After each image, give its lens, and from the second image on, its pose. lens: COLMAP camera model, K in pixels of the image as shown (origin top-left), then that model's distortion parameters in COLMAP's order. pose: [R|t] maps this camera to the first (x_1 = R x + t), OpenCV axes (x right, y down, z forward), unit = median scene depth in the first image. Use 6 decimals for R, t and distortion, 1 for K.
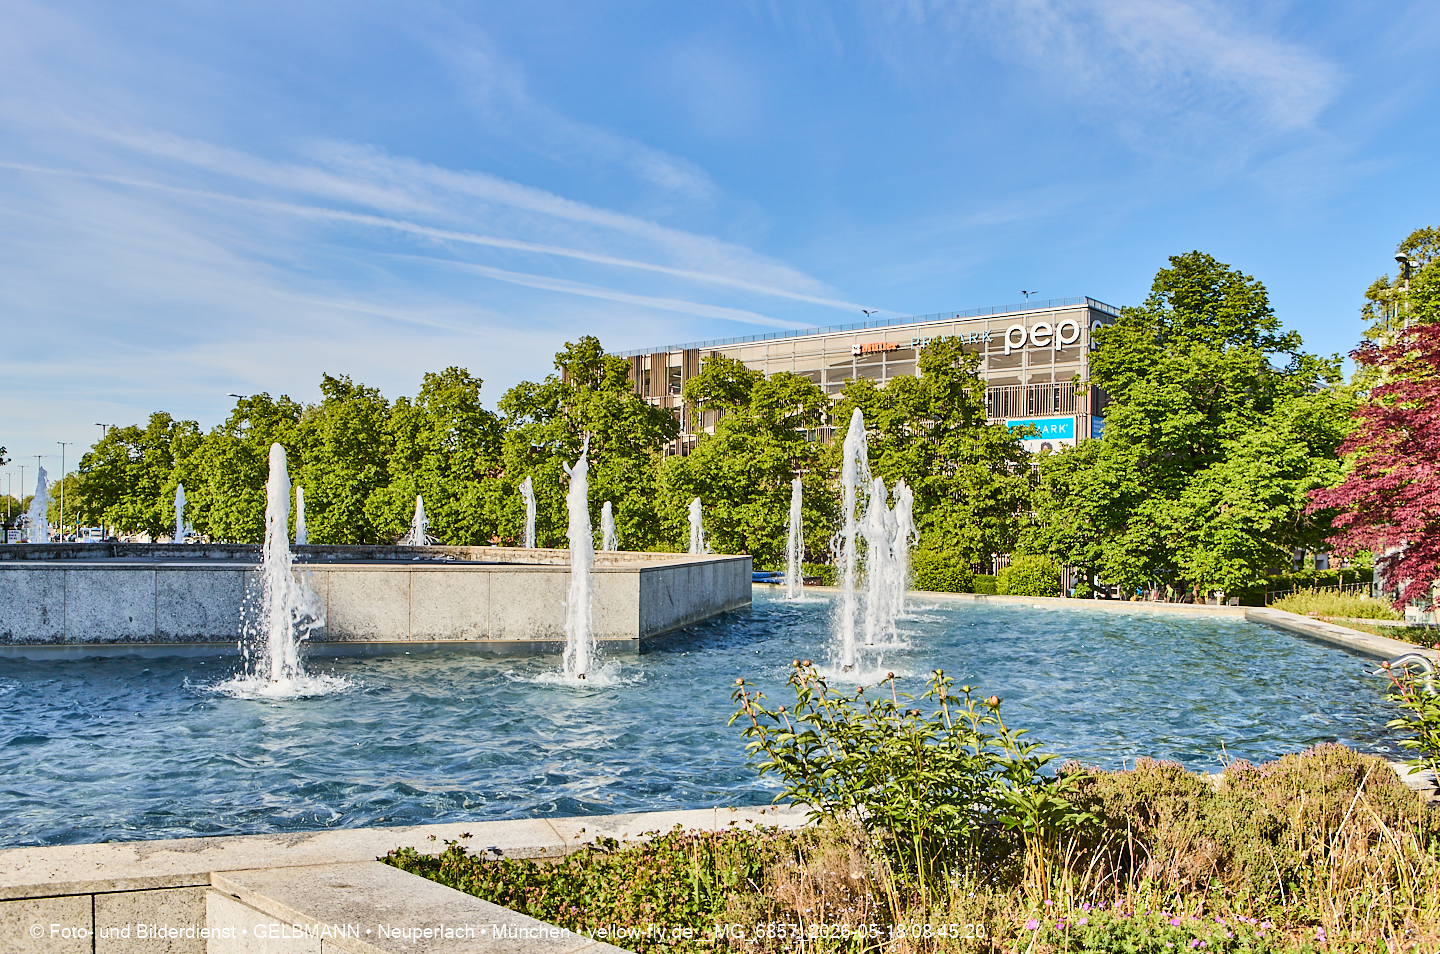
lens RADIAL K [[1247.9, 0, 765.8], [0, 1247.9, 555.2], [0, 0, 1]] dist [-0.102594, 0.122920]
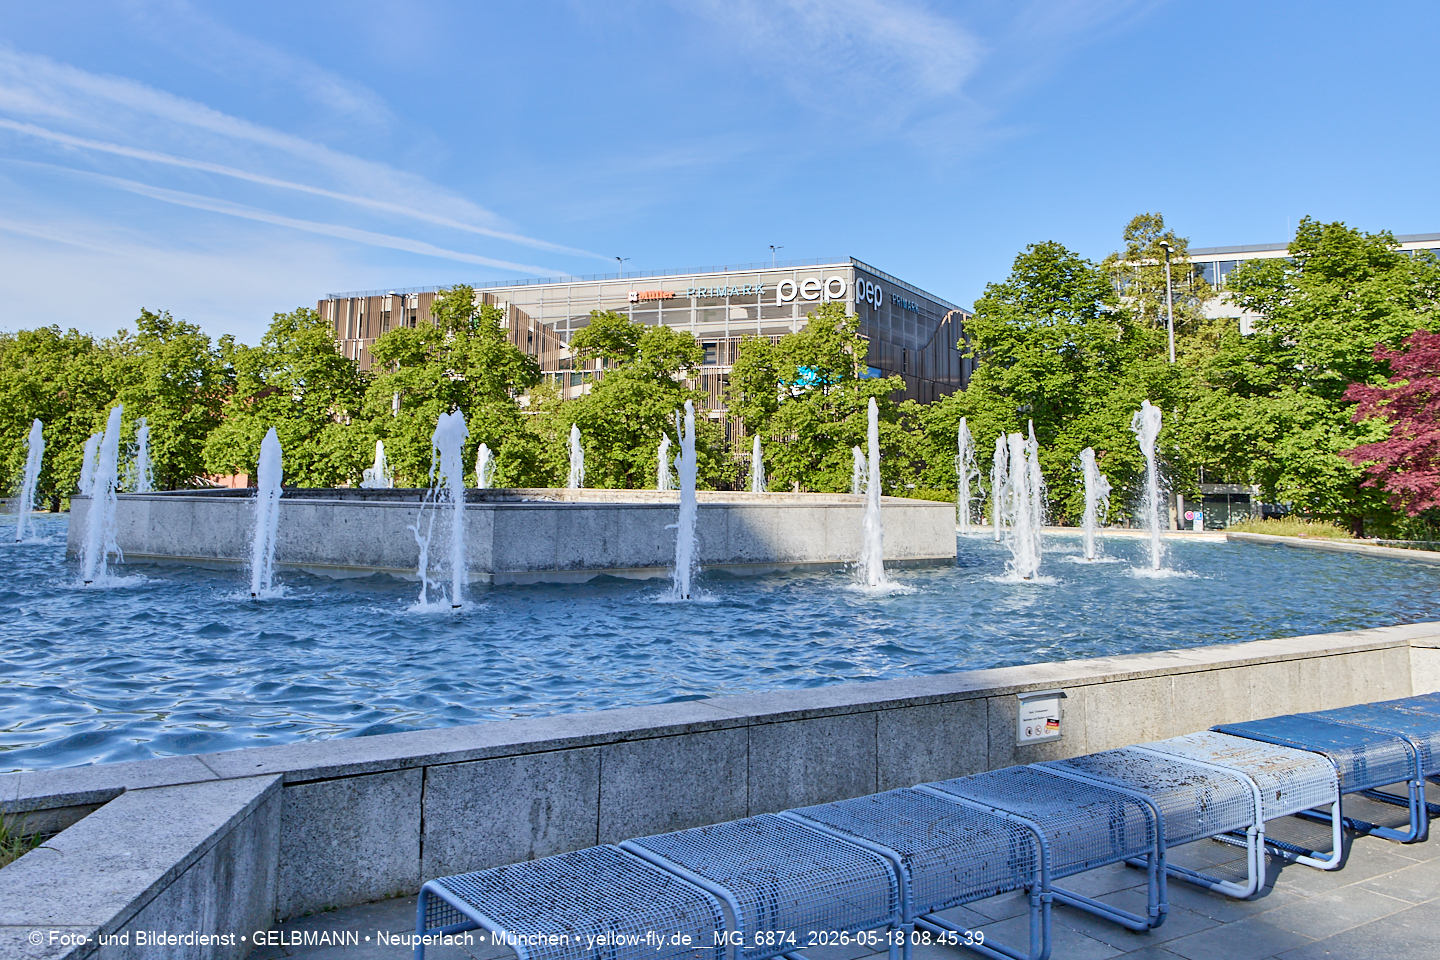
lens RADIAL K [[1322.4, 0, 700.0], [0, 1322.4, 335.8], [0, 0, 1]] dist [0.034495, 0.000000]
pose [[0.963755, 0.023821, 0.265724, -0.166894], [0.008178, 0.992900, -0.118670, -0.000599], [-0.266664, 0.116542, 0.956717, -0.072026]]
